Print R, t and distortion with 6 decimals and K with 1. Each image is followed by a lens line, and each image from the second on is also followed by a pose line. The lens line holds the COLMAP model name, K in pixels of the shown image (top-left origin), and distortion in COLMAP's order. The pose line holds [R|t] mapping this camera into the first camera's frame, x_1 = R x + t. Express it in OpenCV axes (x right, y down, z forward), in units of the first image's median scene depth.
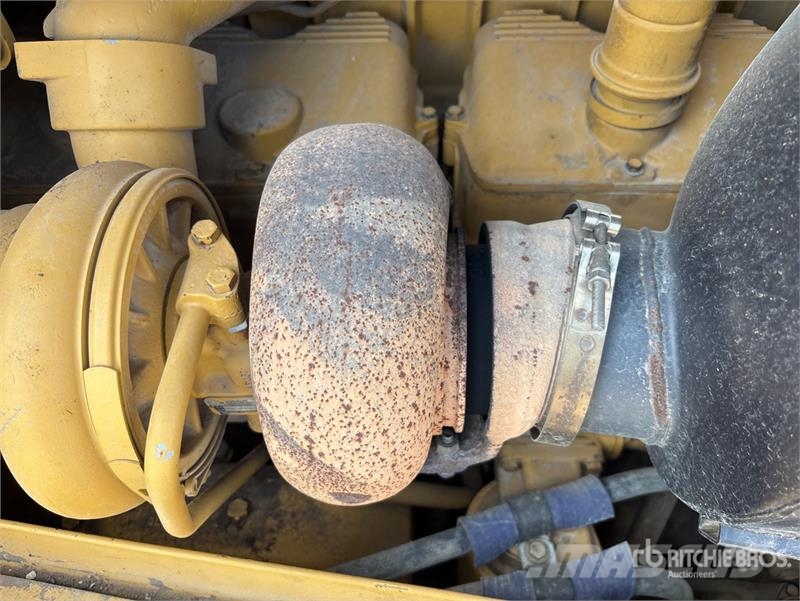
lens RADIAL K [[617.6, 0, 400.0], [0, 617.6, 300.5], [0, 0, 1]] dist [-0.002557, -0.008193]
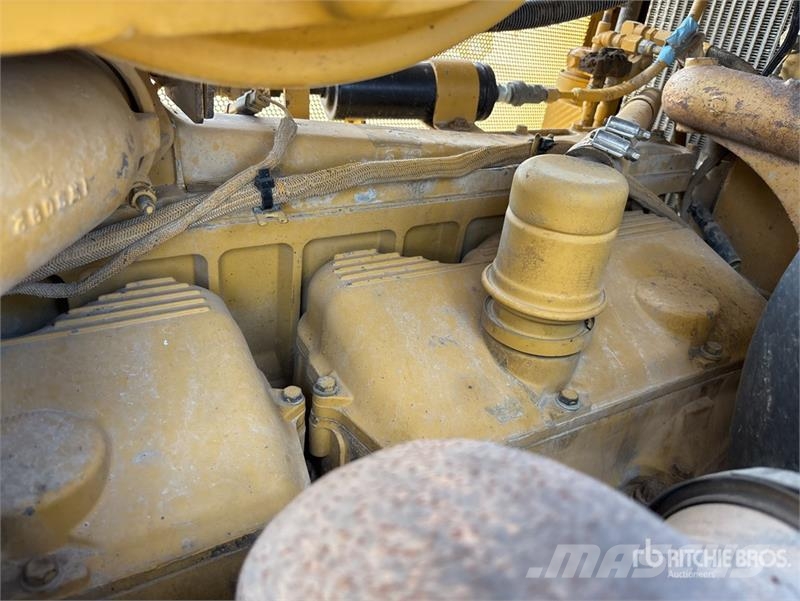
lens RADIAL K [[617.6, 0, 400.0], [0, 617.6, 300.5], [0, 0, 1]] dist [-0.002557, -0.008193]
pose [[0.850189, -0.150253, 0.504582, -0.188762], [0.331534, 0.897309, -0.291415, -0.155953], [-0.408980, 0.415044, 0.812696, 0.340614]]
